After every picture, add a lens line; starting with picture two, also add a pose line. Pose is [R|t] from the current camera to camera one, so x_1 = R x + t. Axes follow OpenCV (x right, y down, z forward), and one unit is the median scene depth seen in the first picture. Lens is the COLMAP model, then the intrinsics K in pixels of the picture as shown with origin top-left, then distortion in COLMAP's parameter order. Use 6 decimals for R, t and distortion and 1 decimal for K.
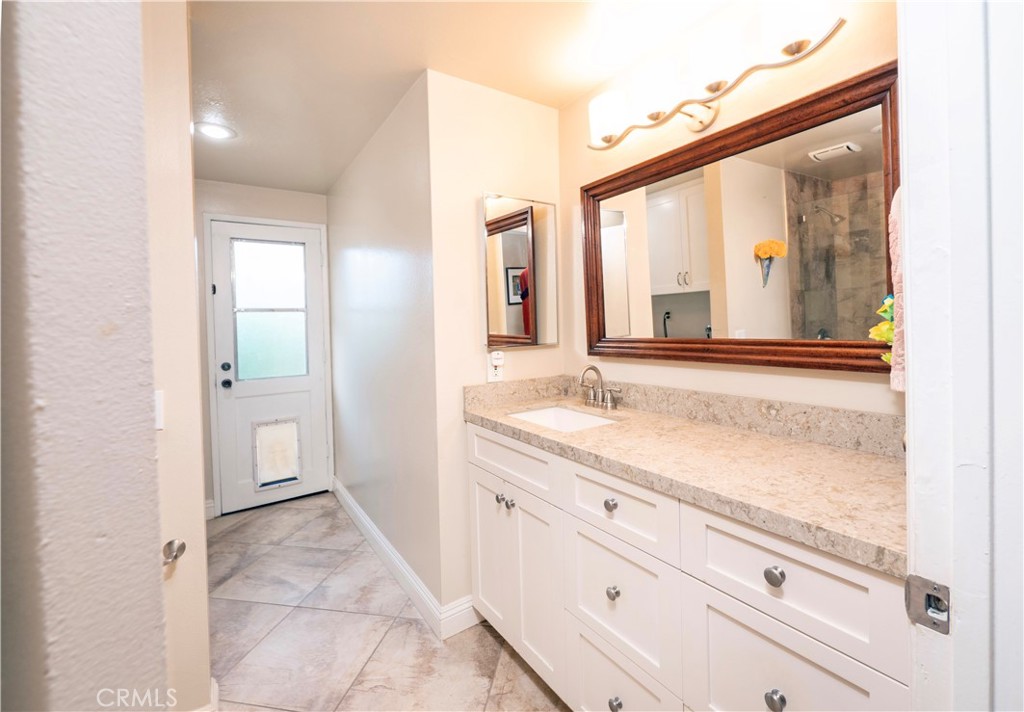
lens RADIAL K [[433.2, 0, 515.7], [0, 433.2, 326.9], [0, 0, 1]] dist [-0.003176, -0.000064]
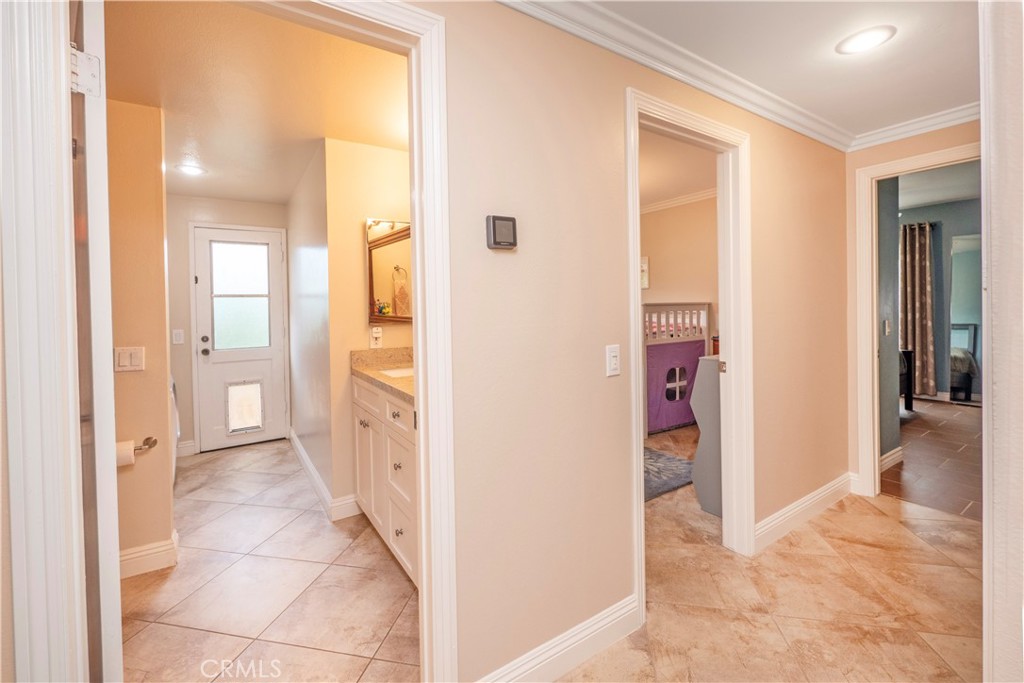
lens RADIAL K [[432.4, 0, 511.4], [0, 432.4, 310.0], [0, 0, 1]] dist [-0.000049, -0.000153]
pose [[0.999689, 0.009027, -0.023231, 0.298070], [-0.009036, 0.999959, -0.000245, -0.004091], [0.023228, 0.000454, 0.999730, -0.296869]]
